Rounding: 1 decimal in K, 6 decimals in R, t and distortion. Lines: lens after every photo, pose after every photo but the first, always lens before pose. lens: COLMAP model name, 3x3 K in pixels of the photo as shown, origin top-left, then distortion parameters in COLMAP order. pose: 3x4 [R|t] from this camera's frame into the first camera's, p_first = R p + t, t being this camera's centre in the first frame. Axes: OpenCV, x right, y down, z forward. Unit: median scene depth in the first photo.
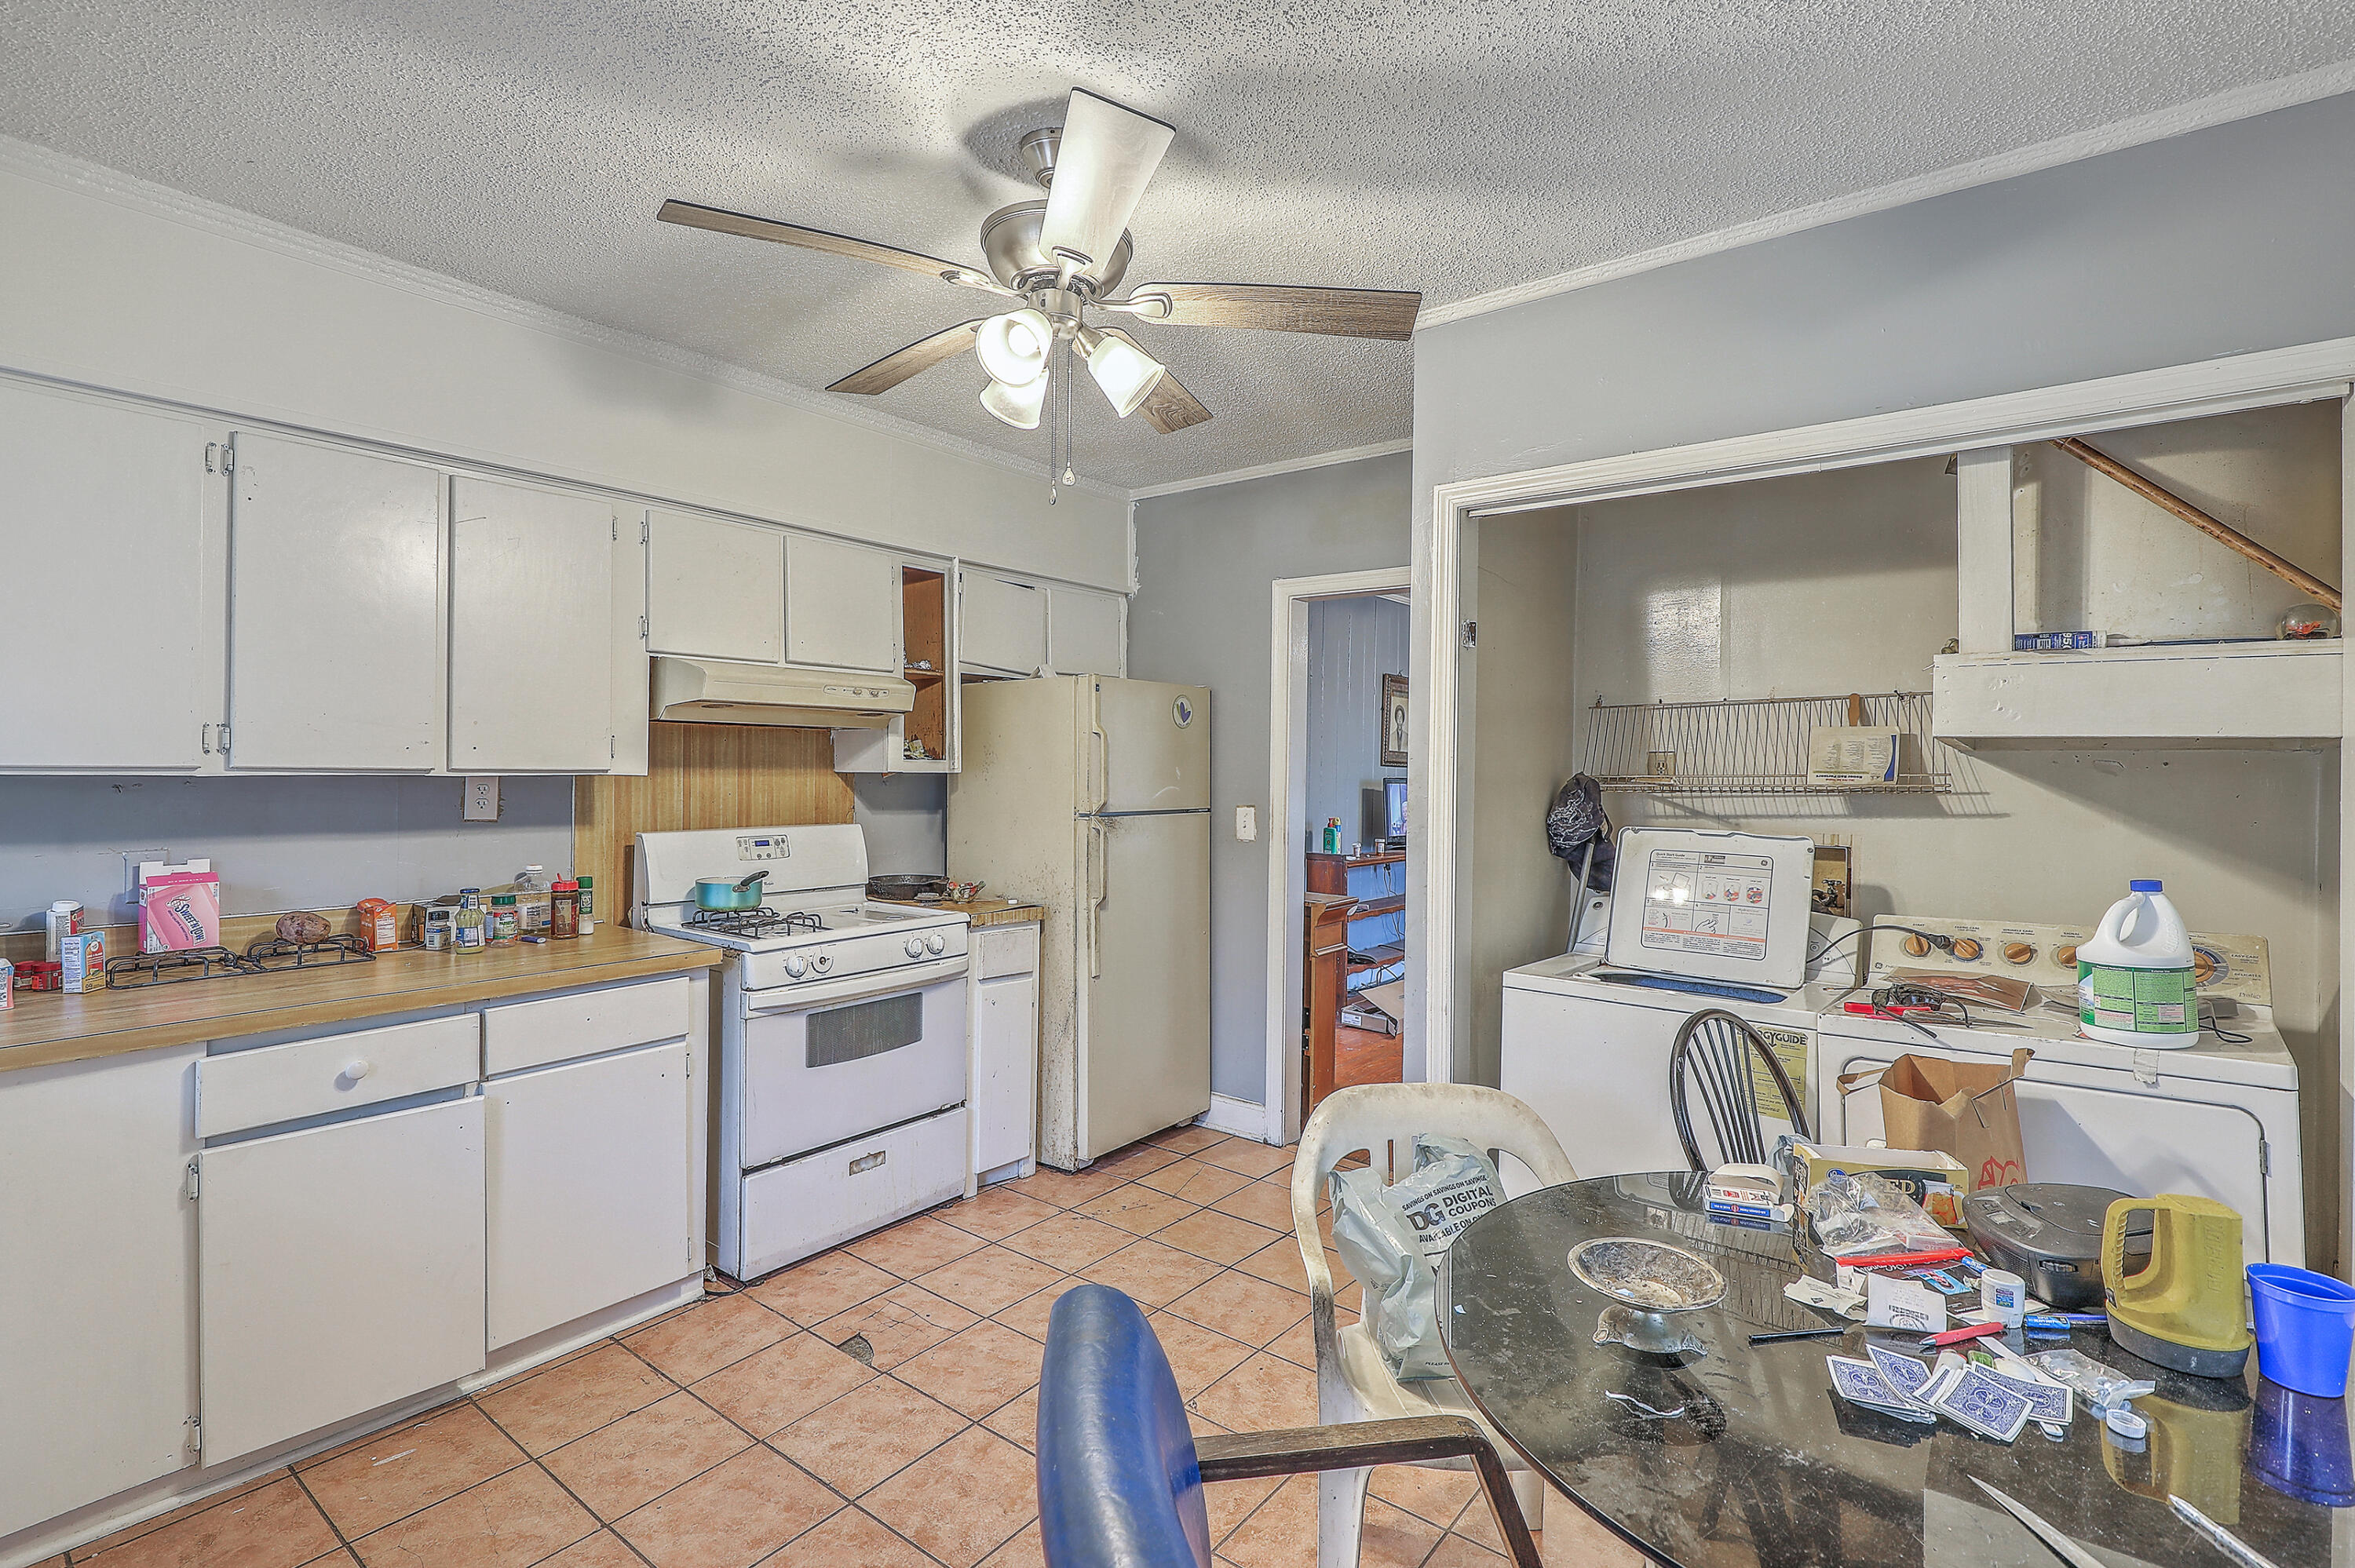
lens RADIAL K [[1078.1, 0, 1175.1], [0, 1078.1, 771.4], [0, 0, 1]] dist [-0.002014, -0.000930]
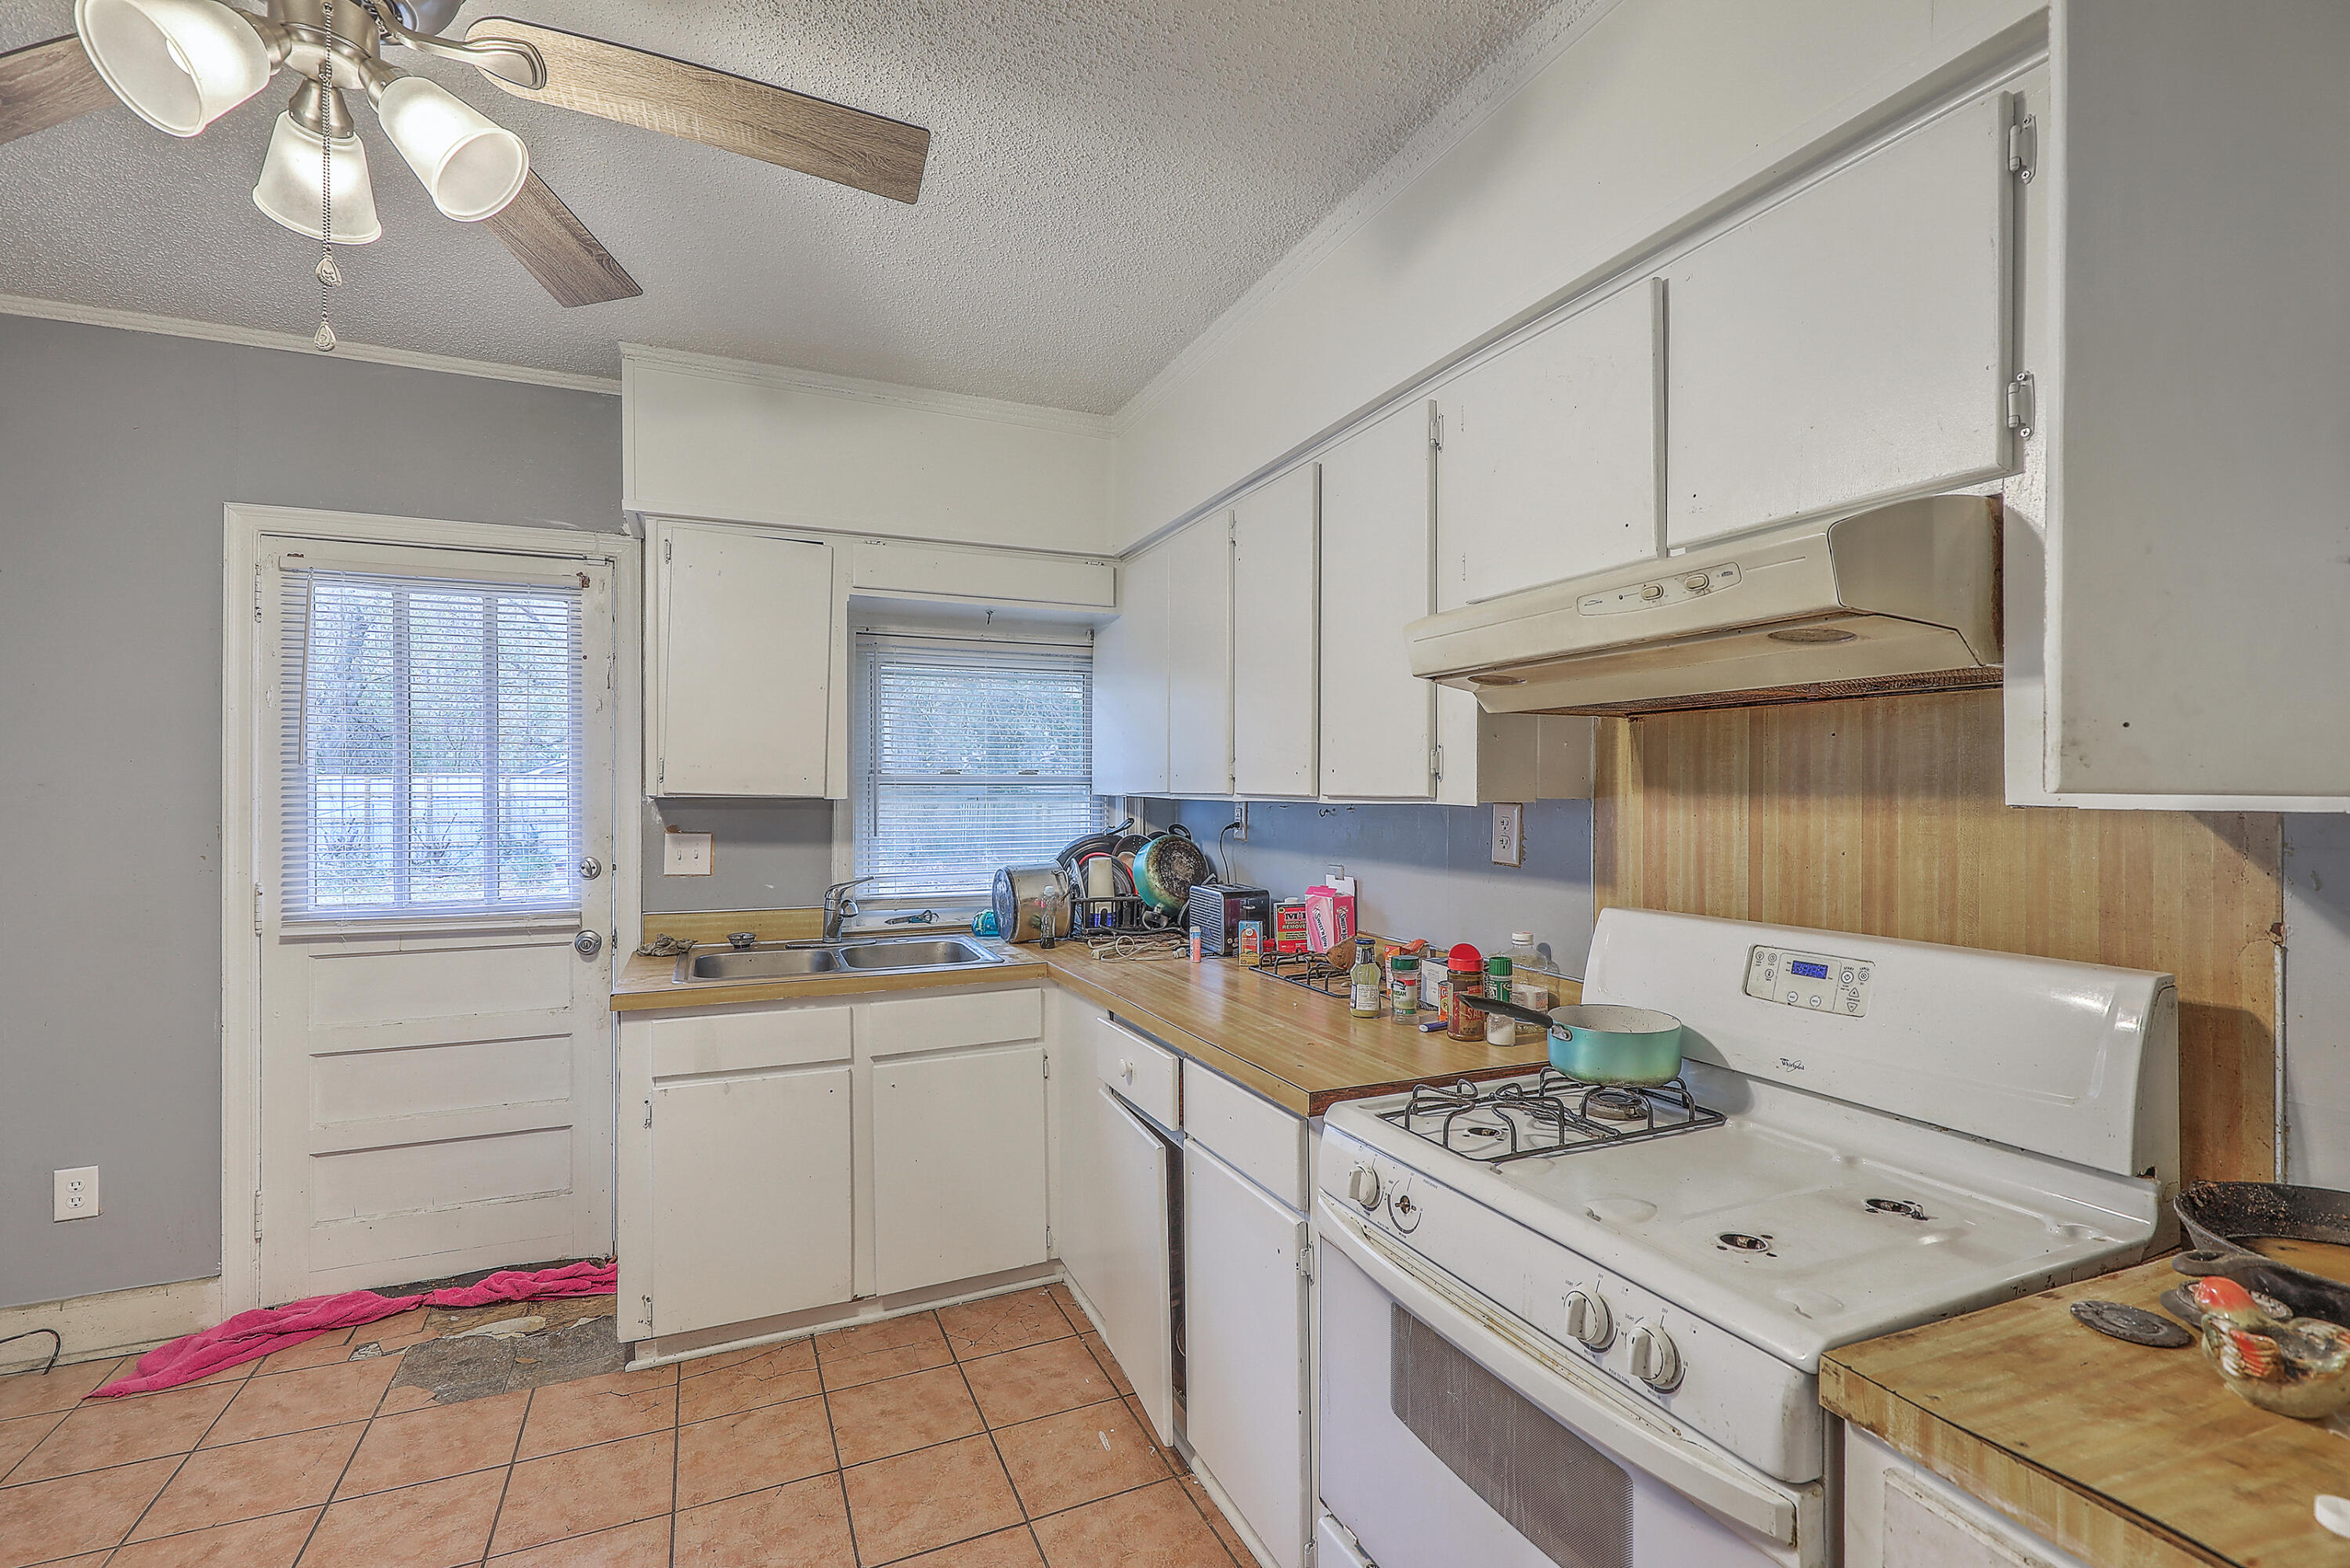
lens RADIAL K [[1075.9, 0, 1190.2], [0, 1075.9, 793.1], [0, 0, 1]] dist [-0.002014, -0.000930]
pose [[-0.466931, -0.005068, -0.884279, 0.114524], [-0.007155, 0.999972, -0.001953, -0.001131], [0.884265, 0.005416, -0.466954, 1.000935]]
